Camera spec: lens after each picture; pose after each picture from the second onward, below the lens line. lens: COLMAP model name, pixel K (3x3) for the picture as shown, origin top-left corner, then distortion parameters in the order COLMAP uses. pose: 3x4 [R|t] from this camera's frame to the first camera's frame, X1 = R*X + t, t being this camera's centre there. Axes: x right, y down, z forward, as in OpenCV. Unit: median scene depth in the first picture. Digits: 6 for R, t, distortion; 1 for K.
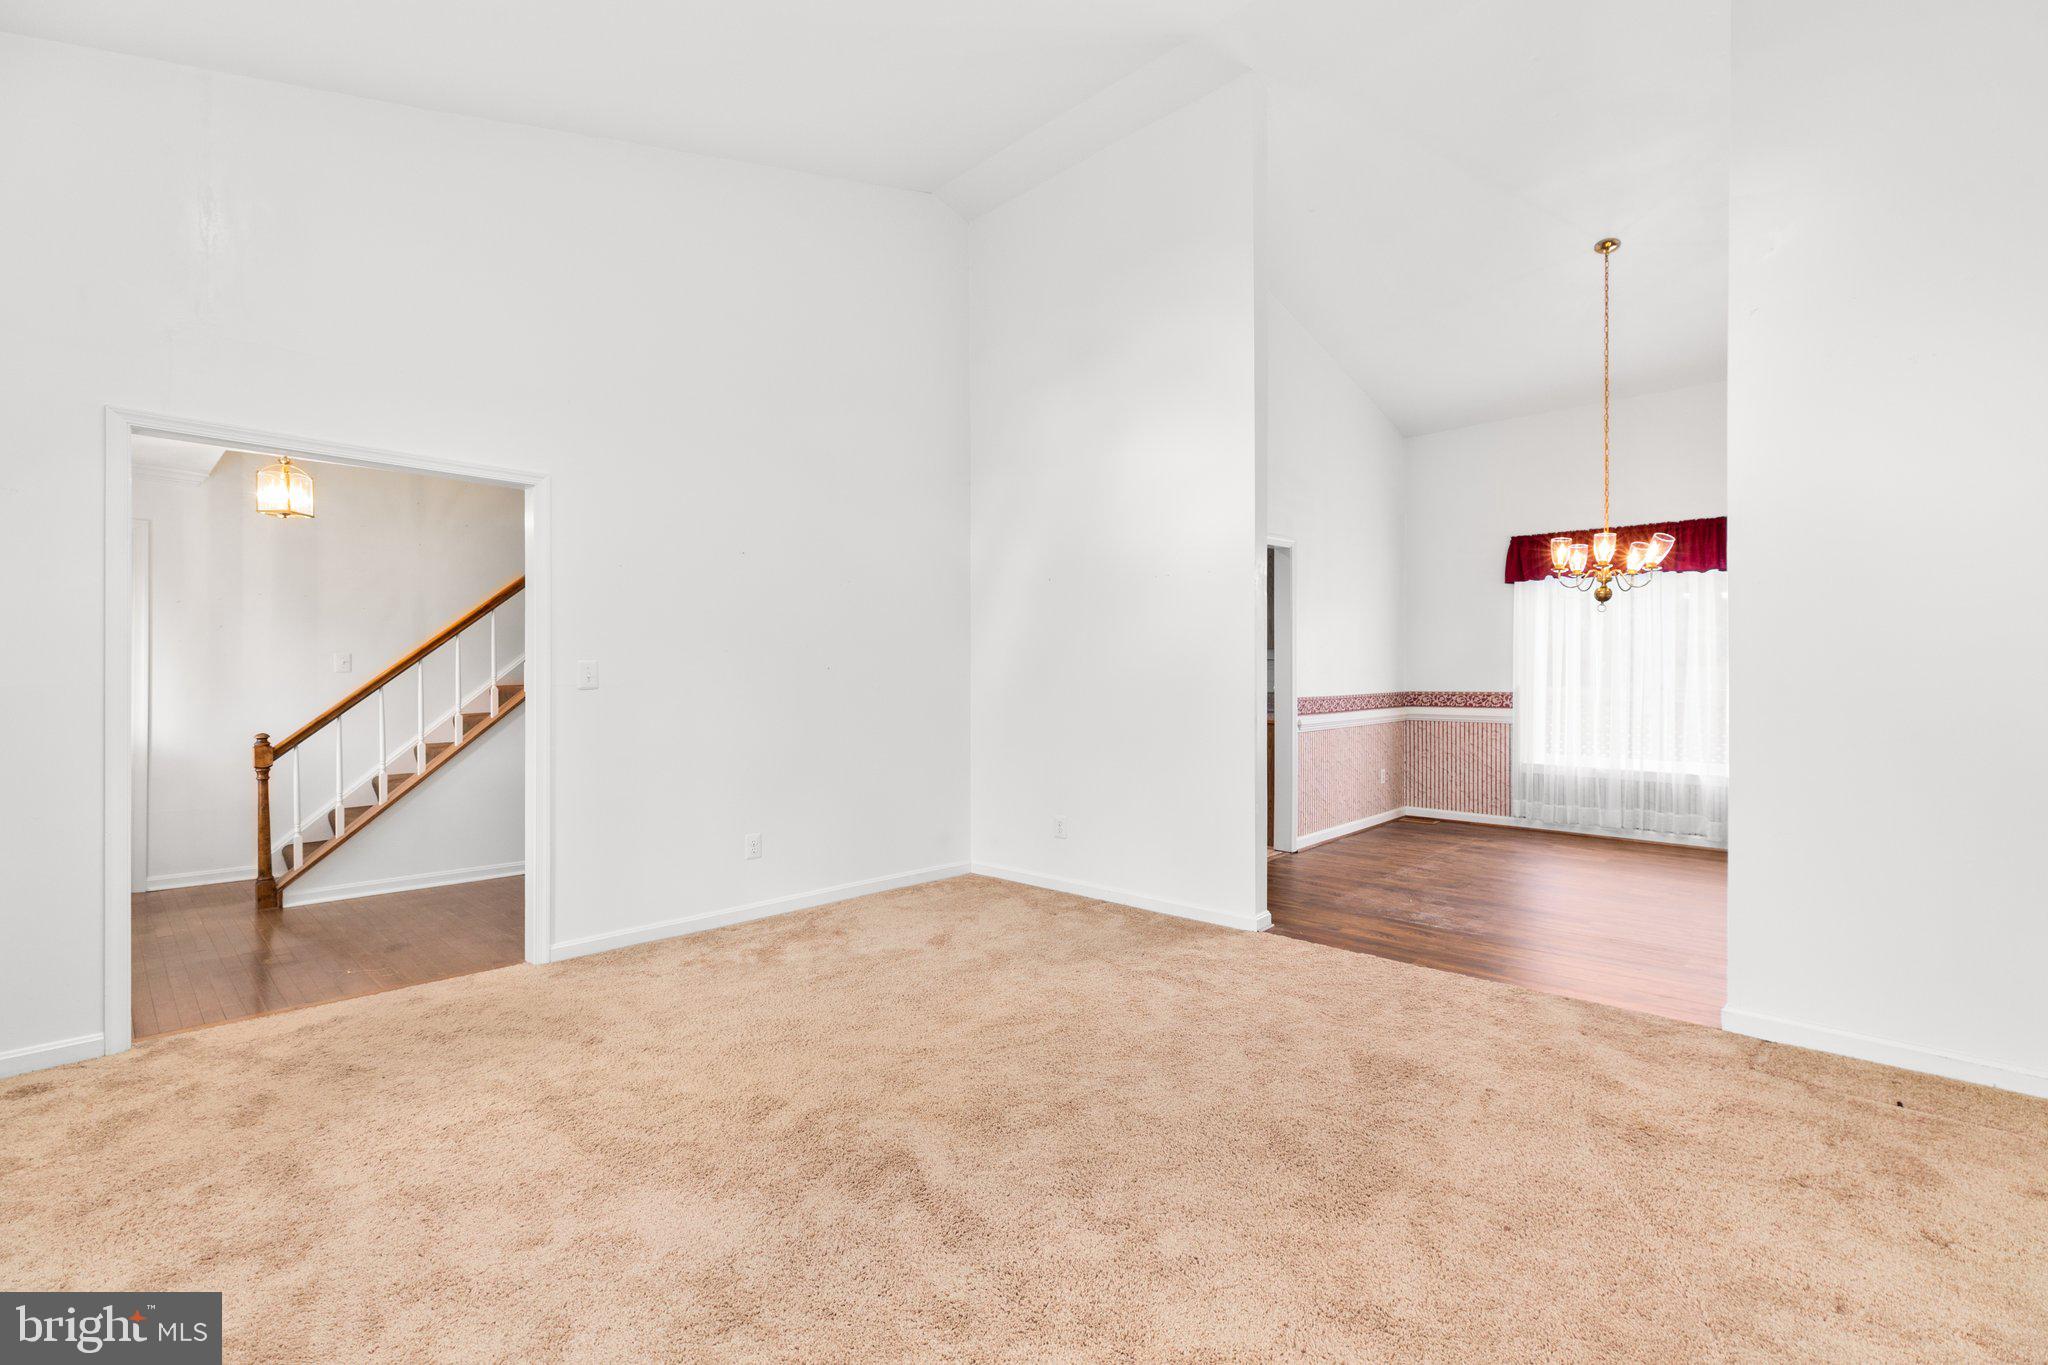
lens RADIAL K [[905.9, 0, 1028.7], [0, 905.9, 684.9], [0, 0, 1]] dist [0.007153, 0.000086]
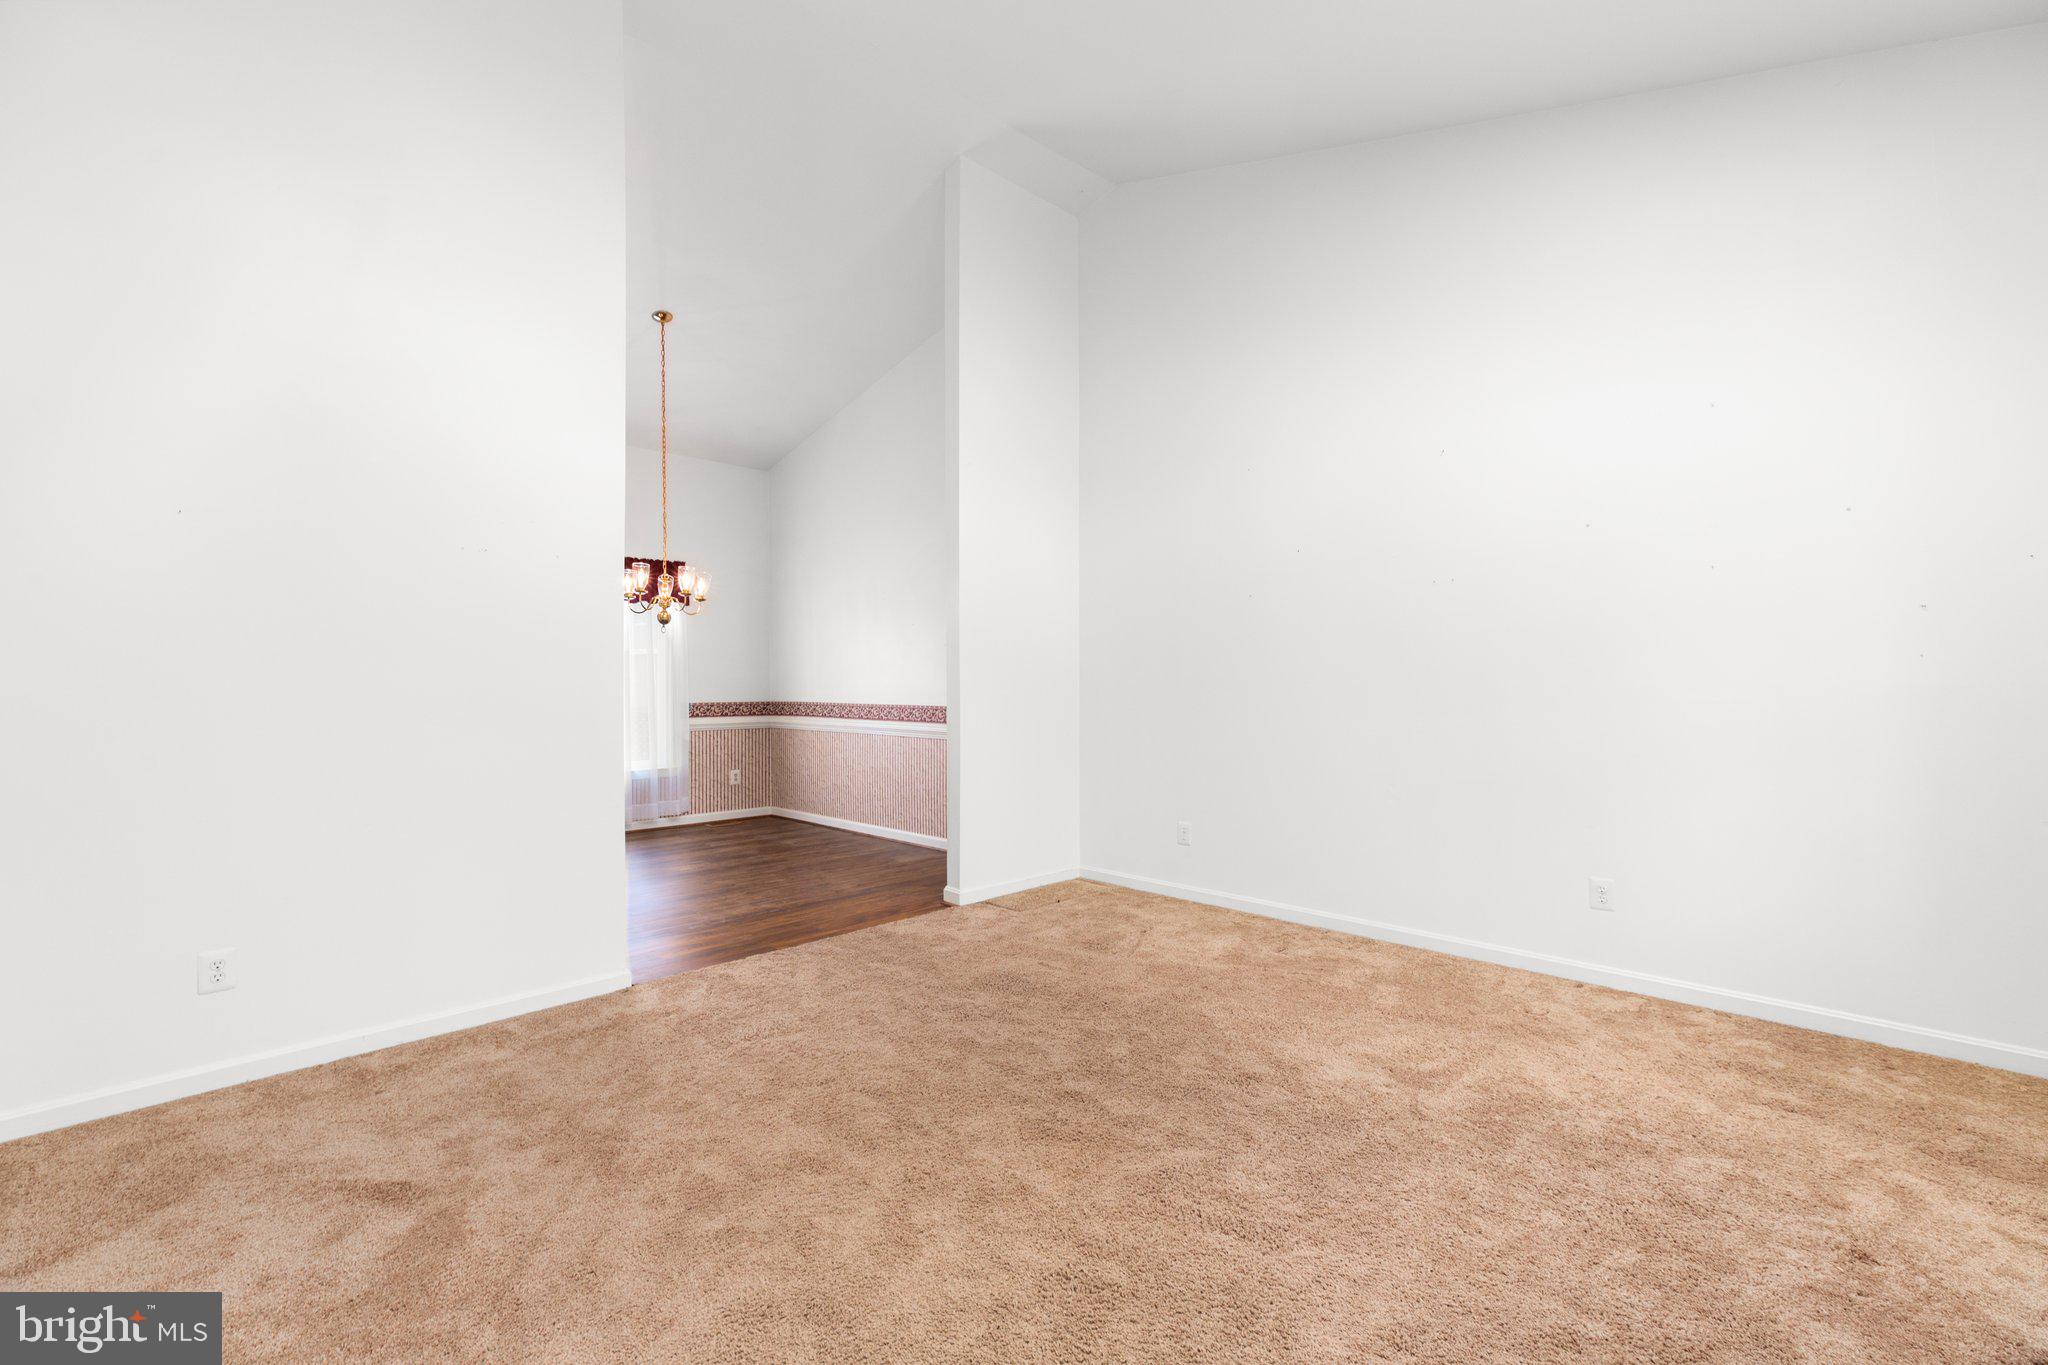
lens RADIAL K [[905.9, 0, 1028.7], [0, 905.9, 684.9], [0, 0, 1]] dist [0.007153, 0.000086]
pose [[-0.024529, 0.011902, 0.999628, -0.723354], [-0.007222, 0.999901, -0.012083, -0.004088], [-0.999673, -0.007516, -0.024441, 0.752546]]
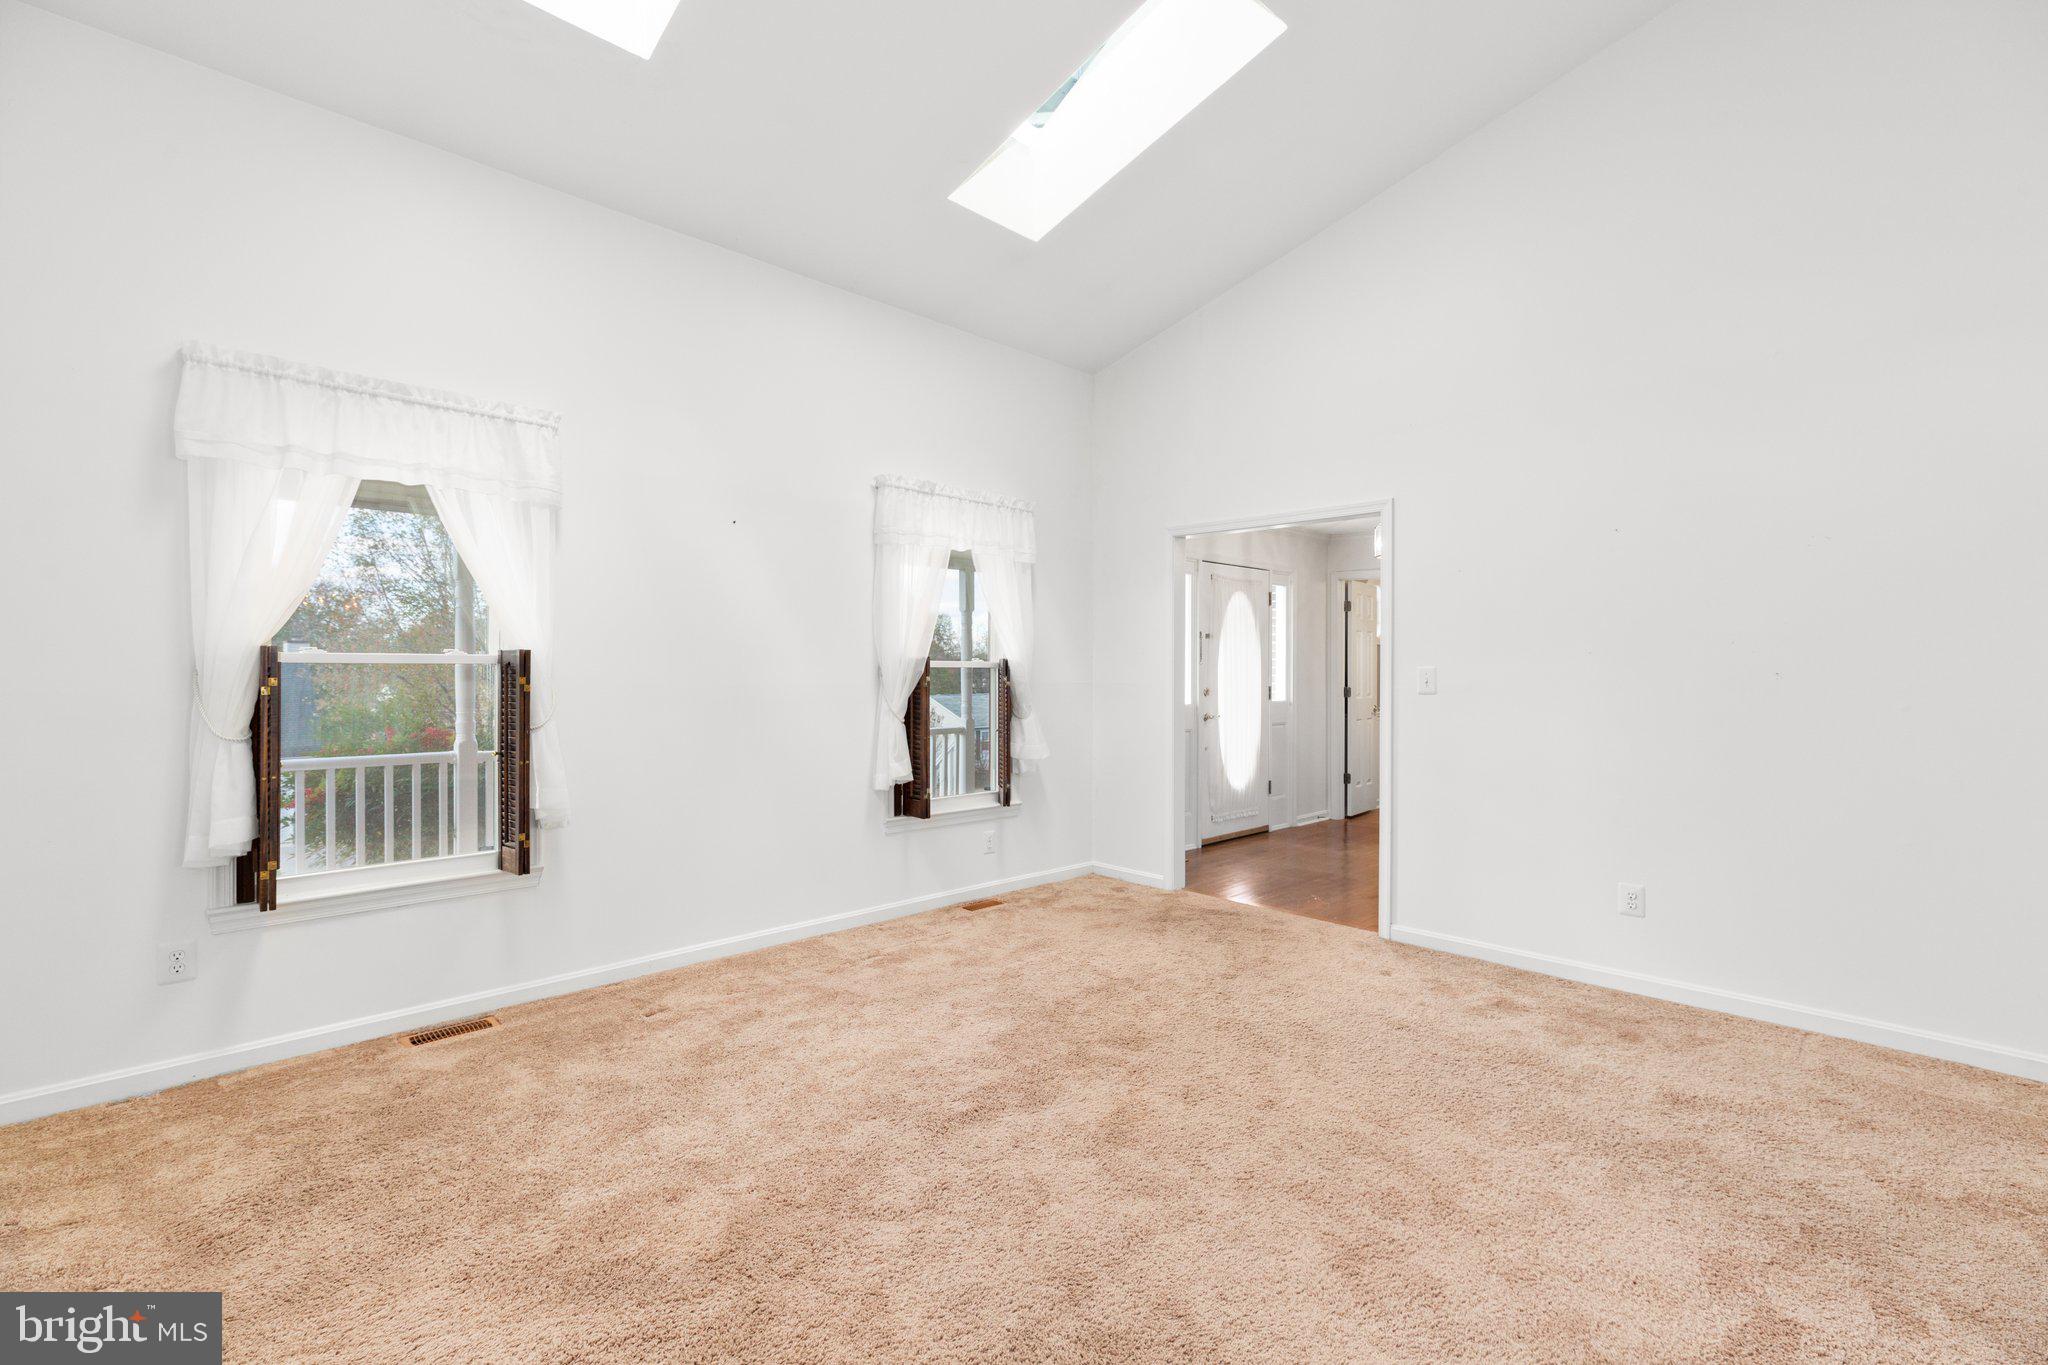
lens RADIAL K [[905.9, 0, 1028.7], [0, 905.9, 684.9], [0, 0, 1]] dist [0.007153, 0.000086]
pose [[-0.038164, 0.011396, -0.999207, 0.634113], [-0.013326, 0.999840, 0.011912, -0.012523], [0.999183, 0.013770, -0.038006, 0.643592]]
